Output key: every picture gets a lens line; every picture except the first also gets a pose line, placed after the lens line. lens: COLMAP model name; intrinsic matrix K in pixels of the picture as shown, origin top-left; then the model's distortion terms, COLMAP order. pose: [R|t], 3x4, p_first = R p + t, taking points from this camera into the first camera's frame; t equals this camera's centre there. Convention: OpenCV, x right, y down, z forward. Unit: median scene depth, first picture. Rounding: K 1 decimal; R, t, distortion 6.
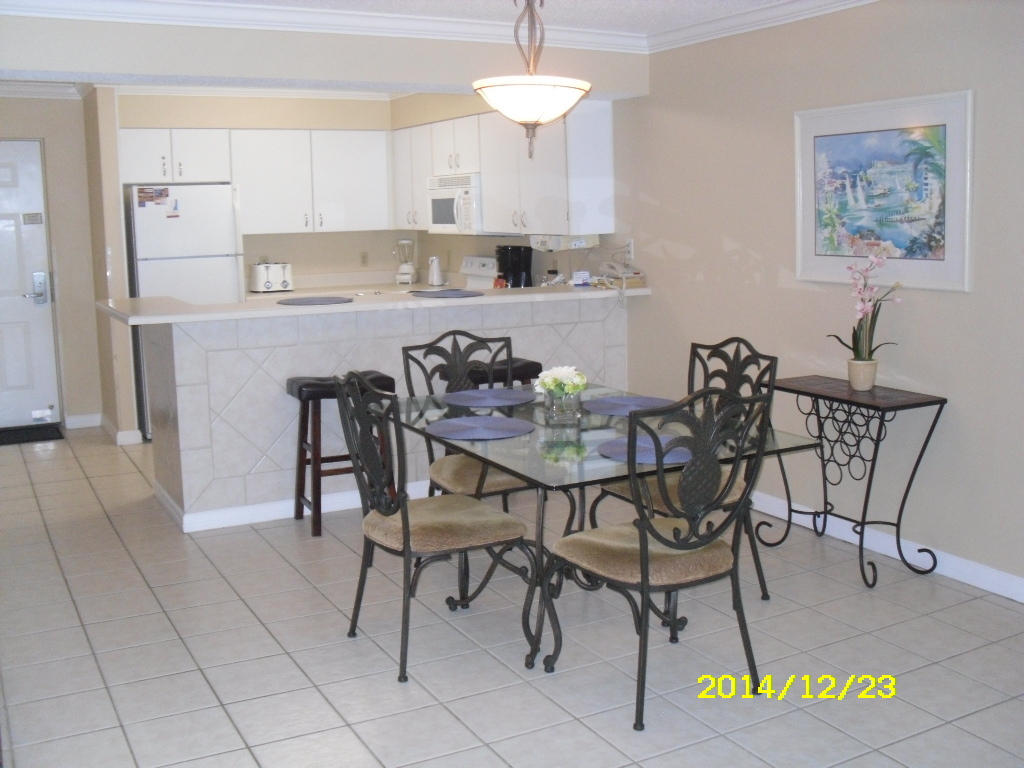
lens RADIAL K [[1072.3, 0, 512.0], [0, 1072.3, 384.0], [0, 0, 1]] dist [-0.292578, 0.457194]
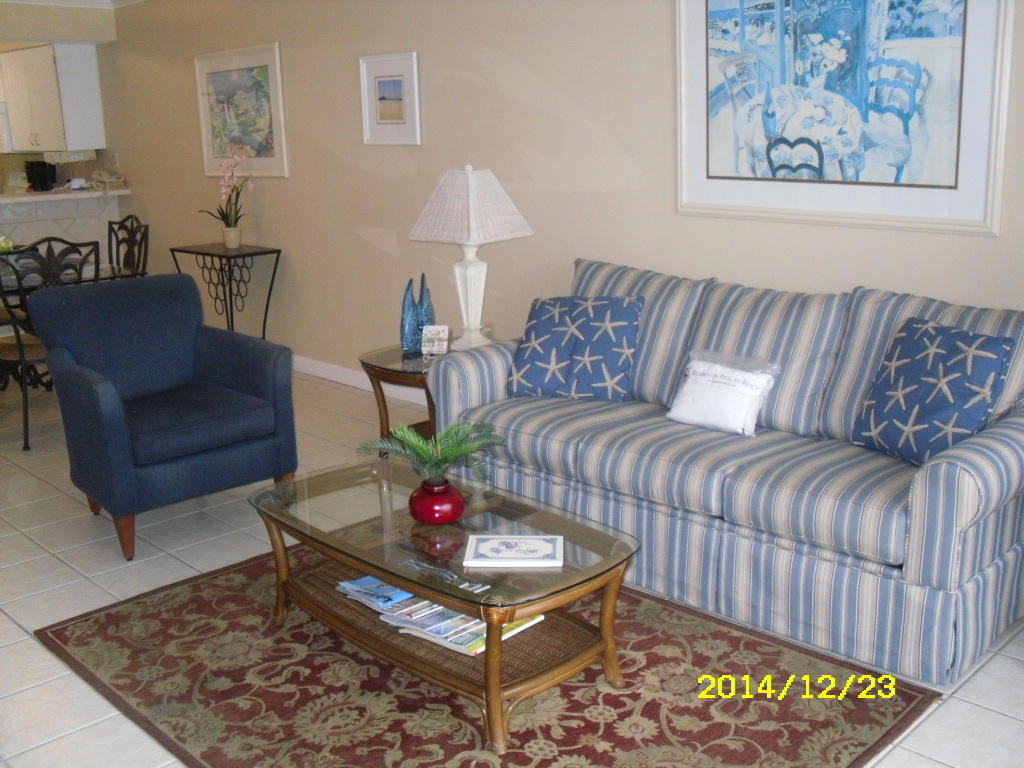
lens RADIAL K [[1110.8, 0, 512.0], [0, 1110.8, 384.0], [0, 0, 1]] dist [-0.104361, 0.004639]
pose [[0.971771, -0.063360, 0.227257, 0.339006], [0.047652, 0.996122, 0.073961, 0.097113], [-0.231062, -0.061044, 0.971022, -0.592376]]
